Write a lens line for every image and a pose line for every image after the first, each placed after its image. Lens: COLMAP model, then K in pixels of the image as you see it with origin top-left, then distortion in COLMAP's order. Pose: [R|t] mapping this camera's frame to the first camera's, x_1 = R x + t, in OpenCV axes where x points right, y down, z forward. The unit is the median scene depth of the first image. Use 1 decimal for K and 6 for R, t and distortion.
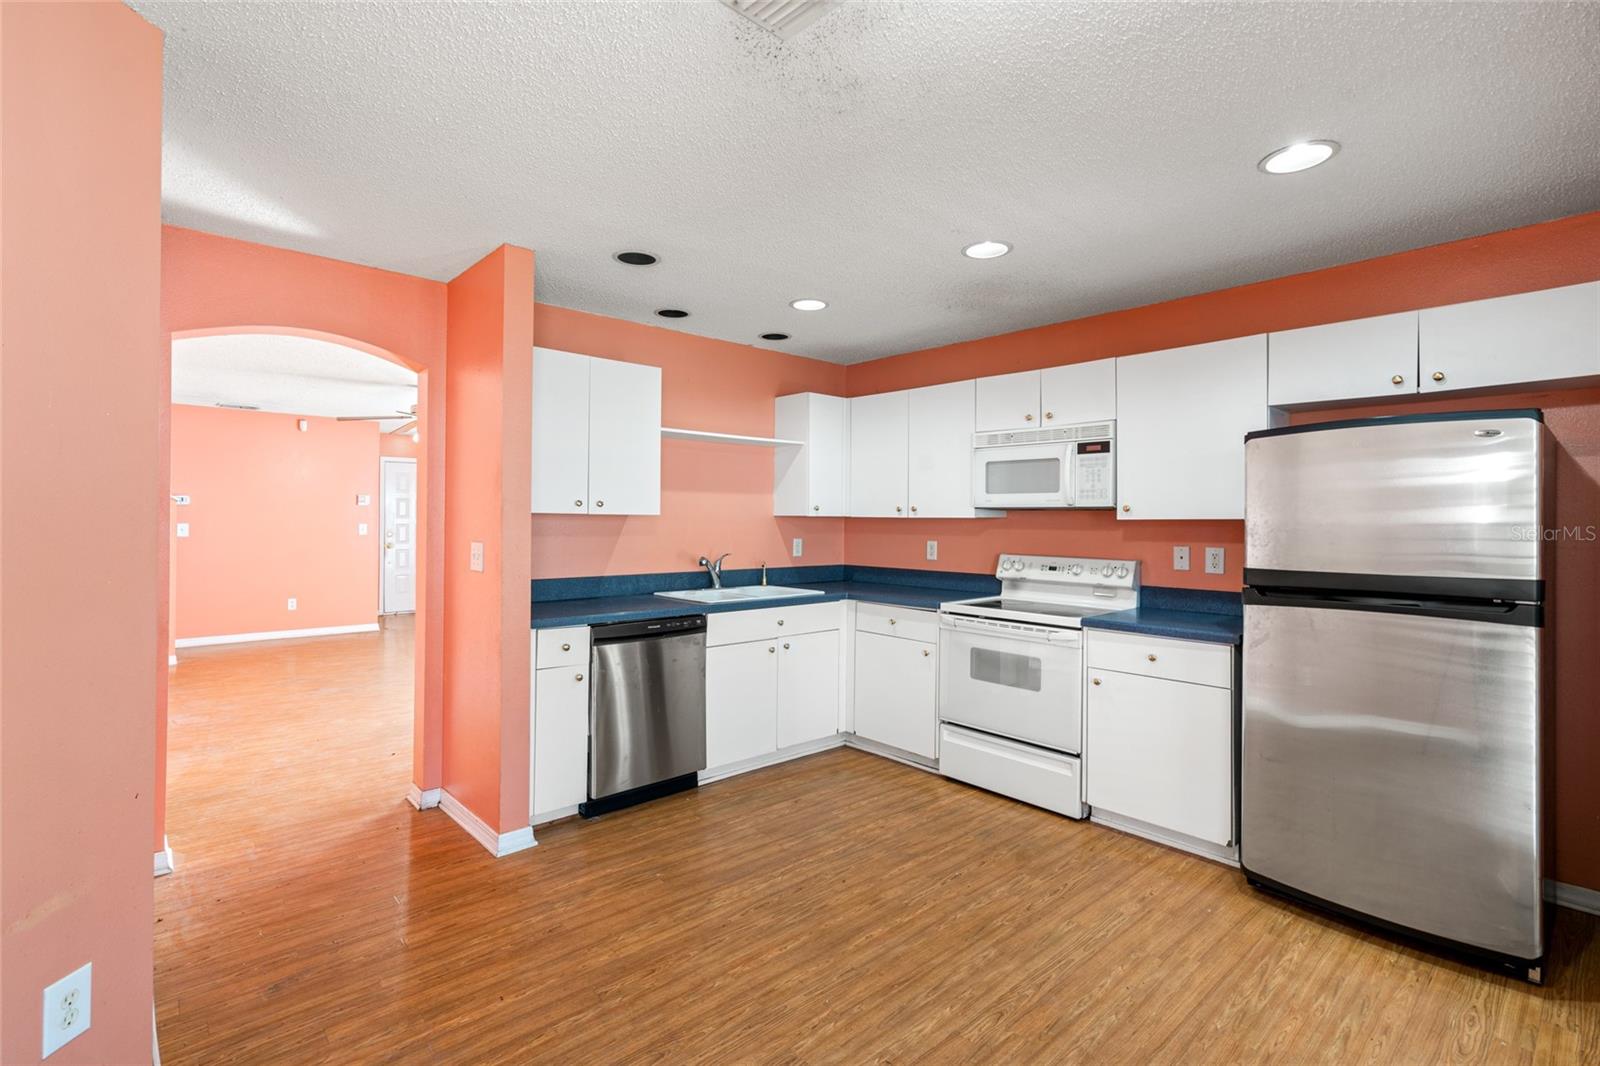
lens RADIAL K [[740.5, 0, 800.0], [0, 740.5, 533.0], [0, 0, 1]] dist [0.001934, 0.000989]
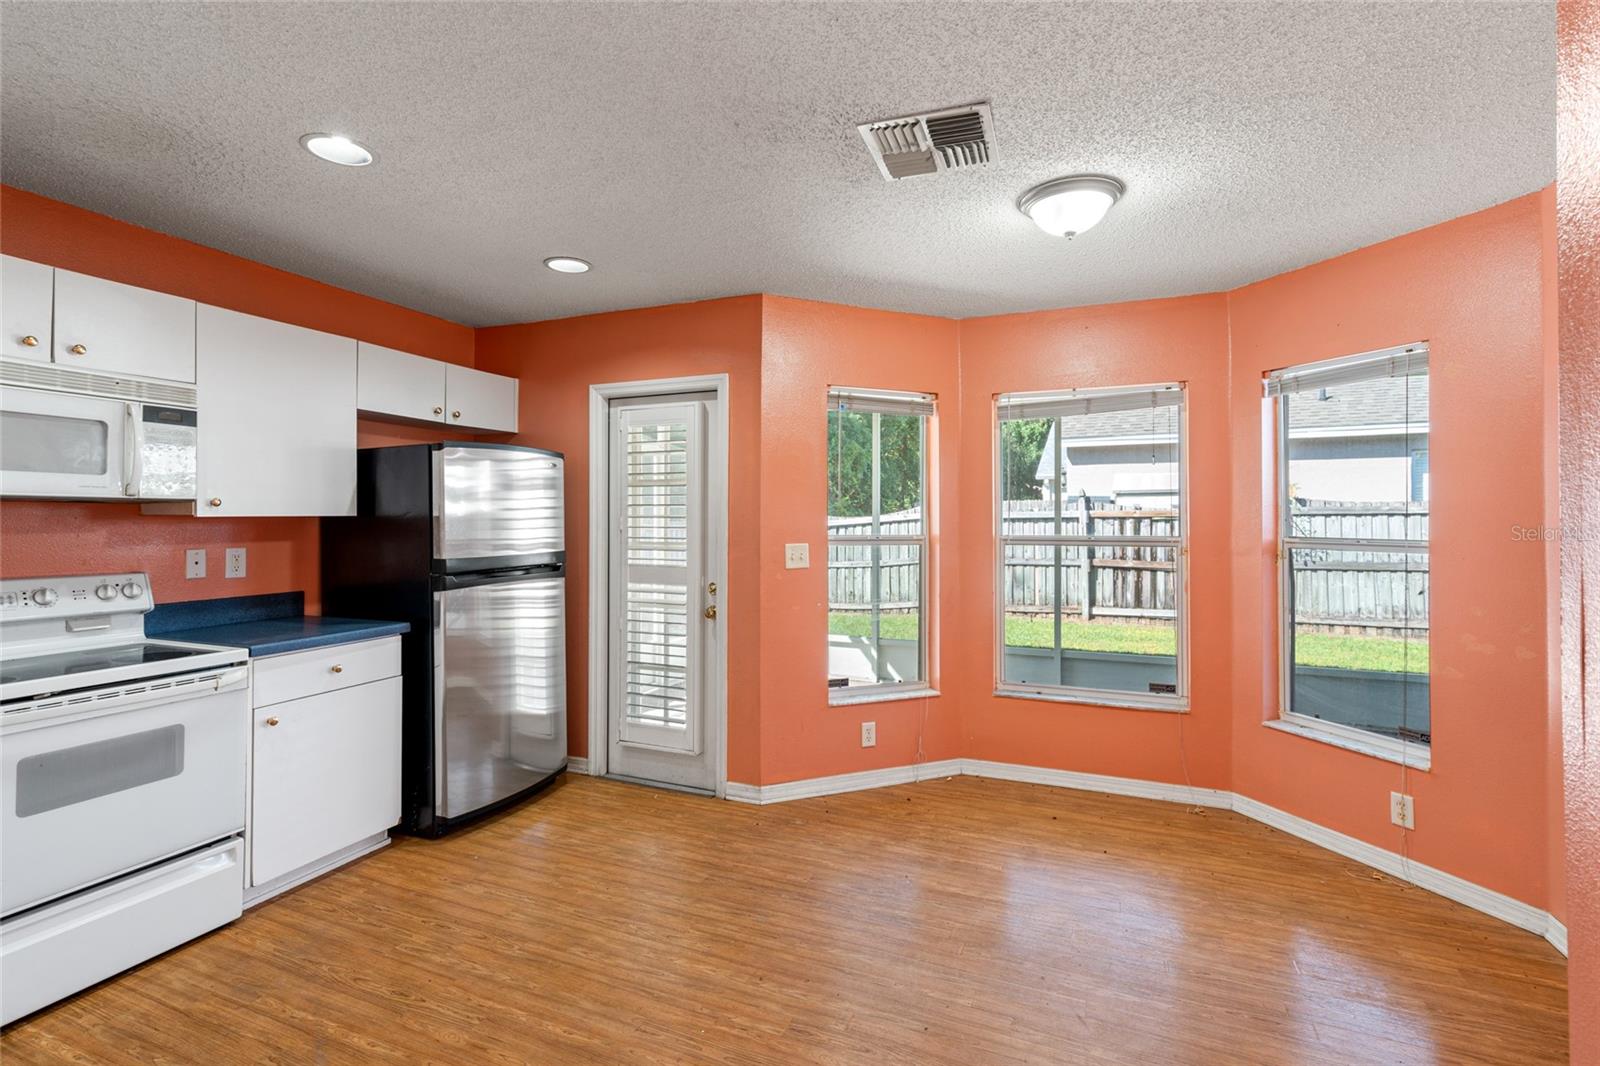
lens RADIAL K [[729.1, 0, 800.7], [0, 729.1, 522.2], [0, 0, 1]] dist [-0.000418, -0.000169]
pose [[-0.432542, -0.010806, 0.901549, -0.584935], [0.014165, 0.999723, 0.018779, -0.020362], [-0.901503, 0.020893, -0.432269, 0.884023]]
